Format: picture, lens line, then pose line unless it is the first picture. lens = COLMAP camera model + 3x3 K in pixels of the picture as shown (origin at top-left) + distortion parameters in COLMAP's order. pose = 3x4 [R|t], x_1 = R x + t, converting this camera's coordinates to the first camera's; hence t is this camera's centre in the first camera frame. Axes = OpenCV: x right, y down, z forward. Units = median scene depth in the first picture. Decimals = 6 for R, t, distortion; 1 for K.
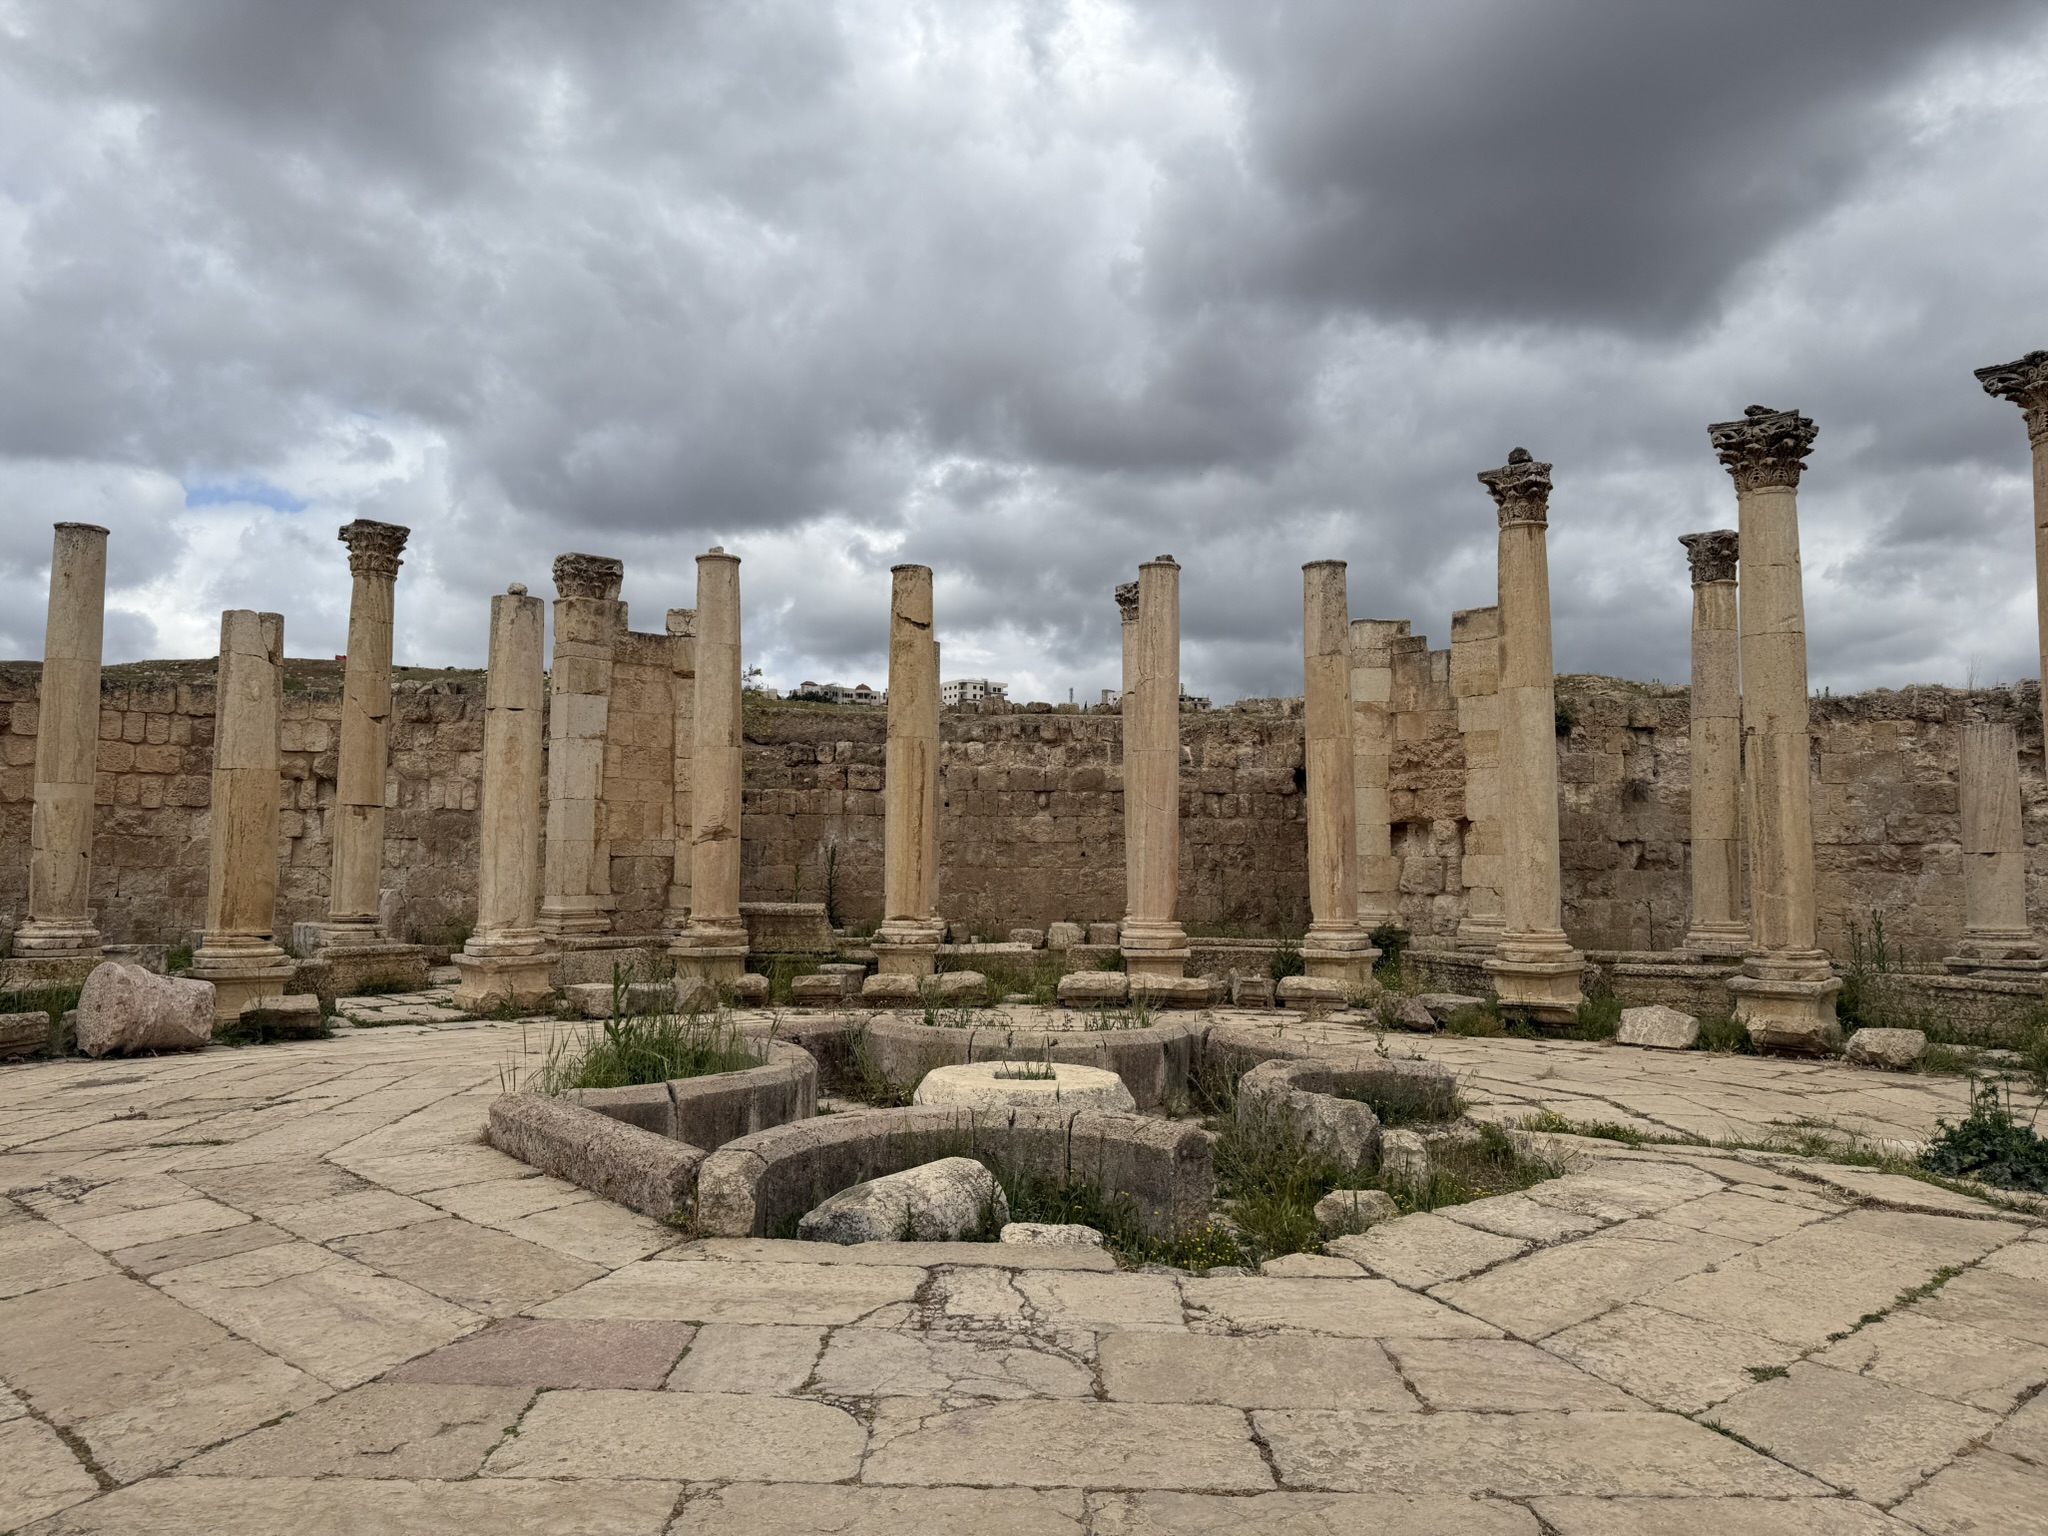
lens RADIAL K [[1435.1, 0, 1009.8], [0, 1435.1, 763.7], [0, 0, 1]] dist [0.080251, -0.031847]
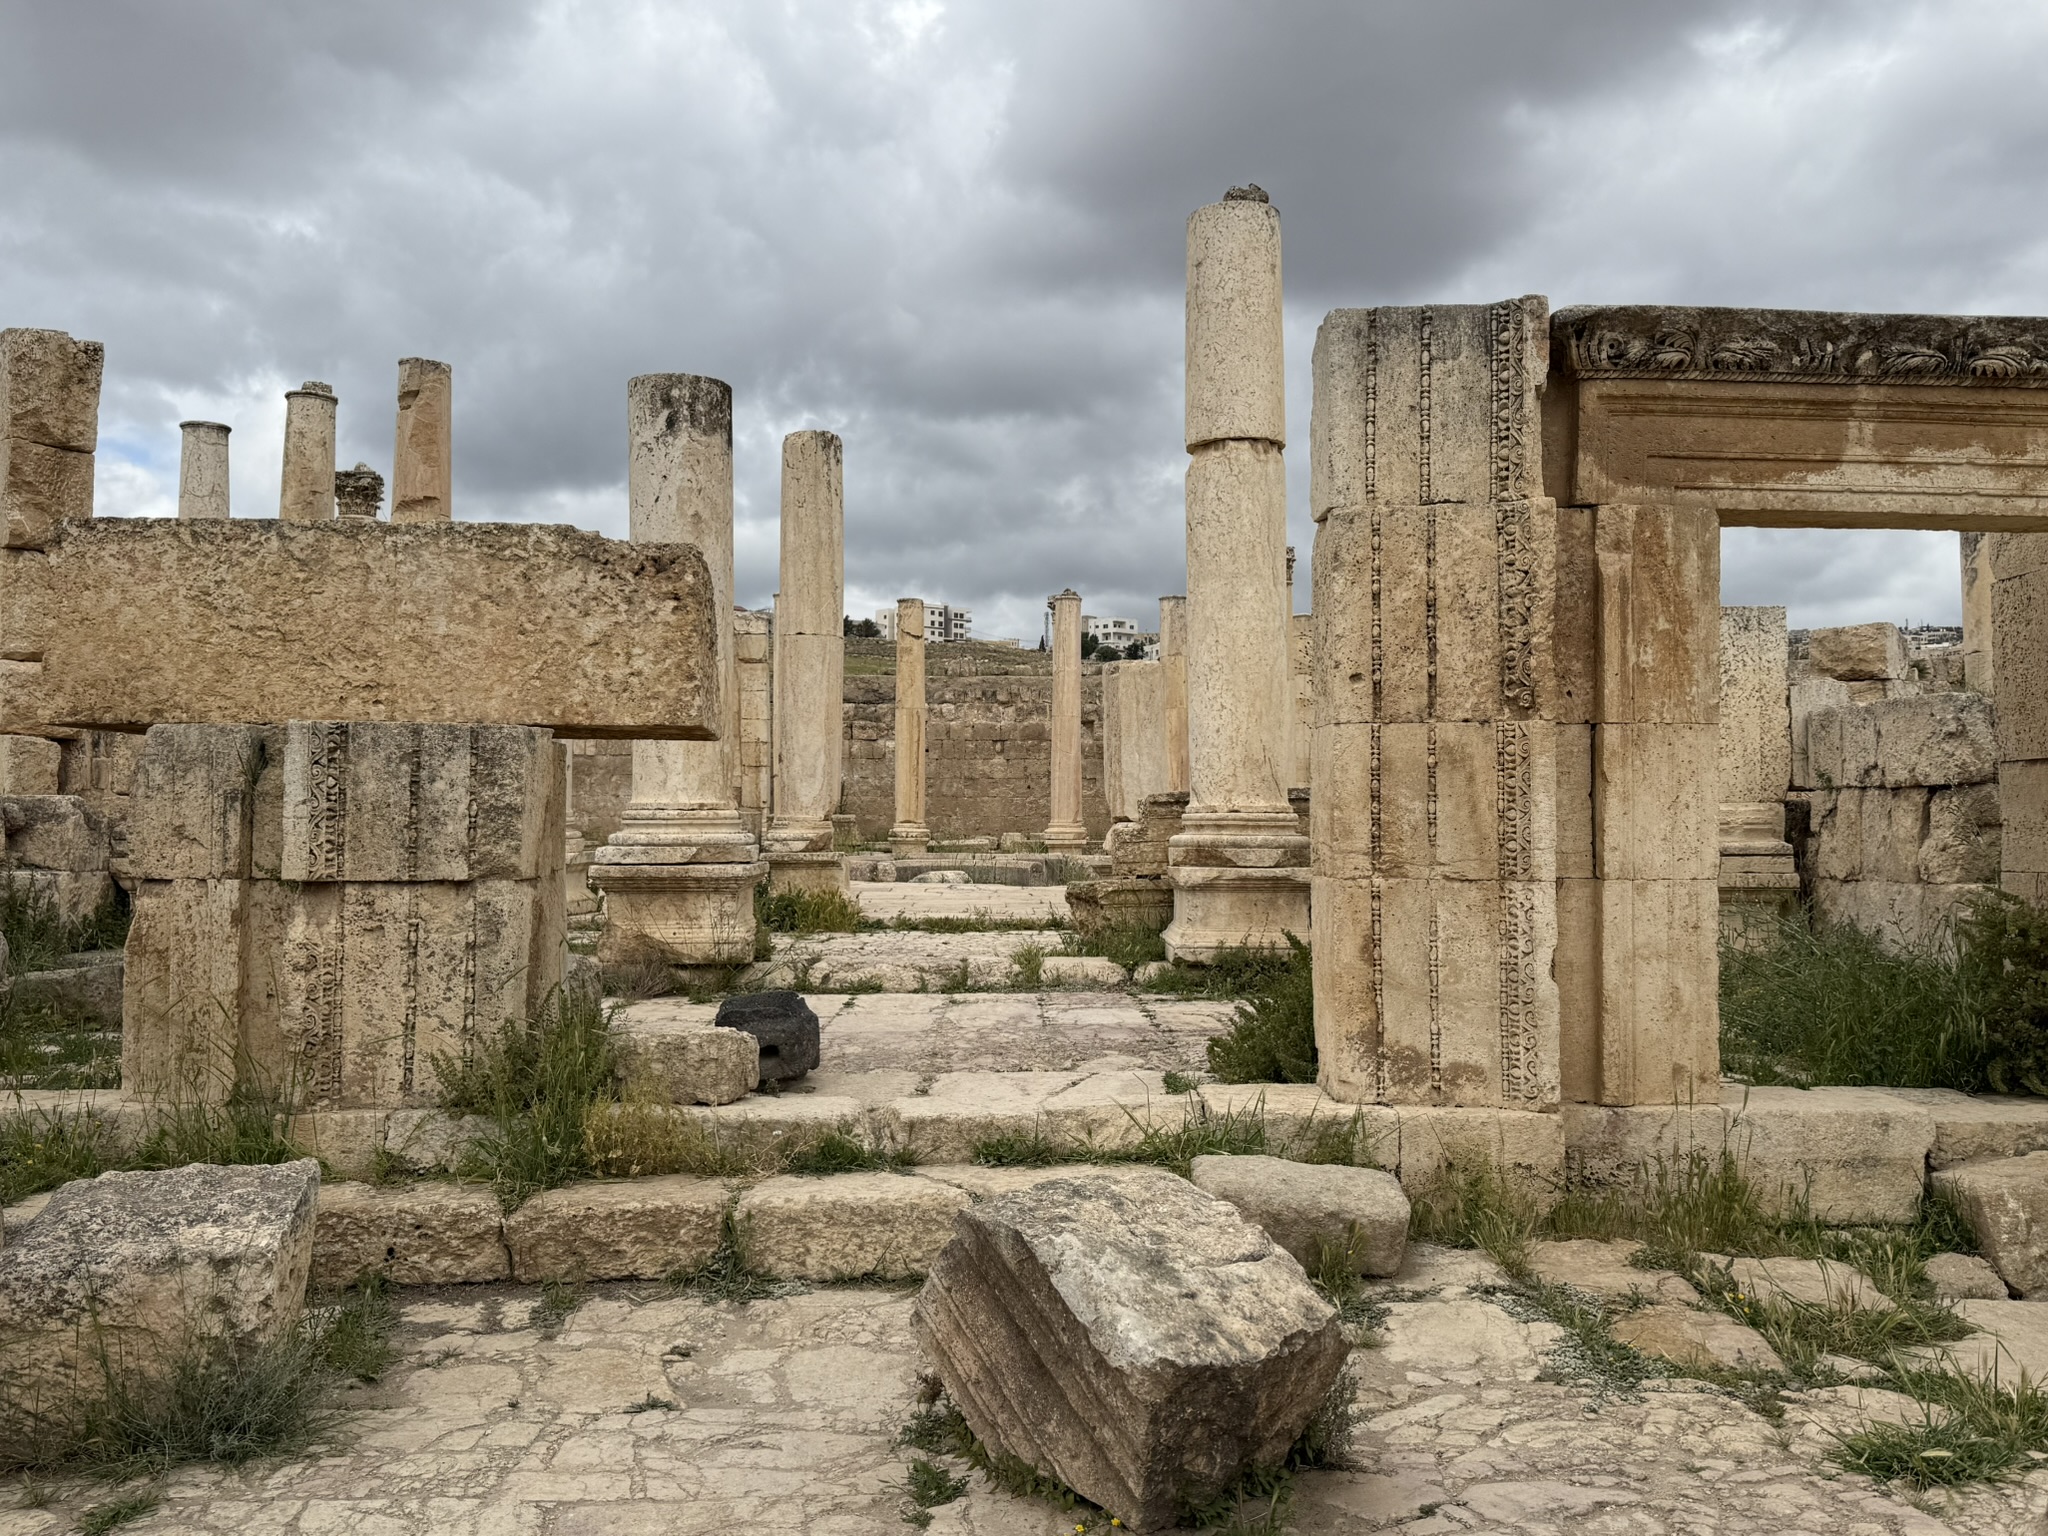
lens RADIAL K [[1758.7, 0, 1022.6], [0, 1758.7, 773.3], [0, 0, 1]] dist [0.001139, 0.000024]
pose [[0.999622, -0.006178, 0.026792, 0.001498], [0.005077, 0.999149, 0.040943, -0.025132], [-0.027022, -0.040792, 0.998802, -0.943460]]
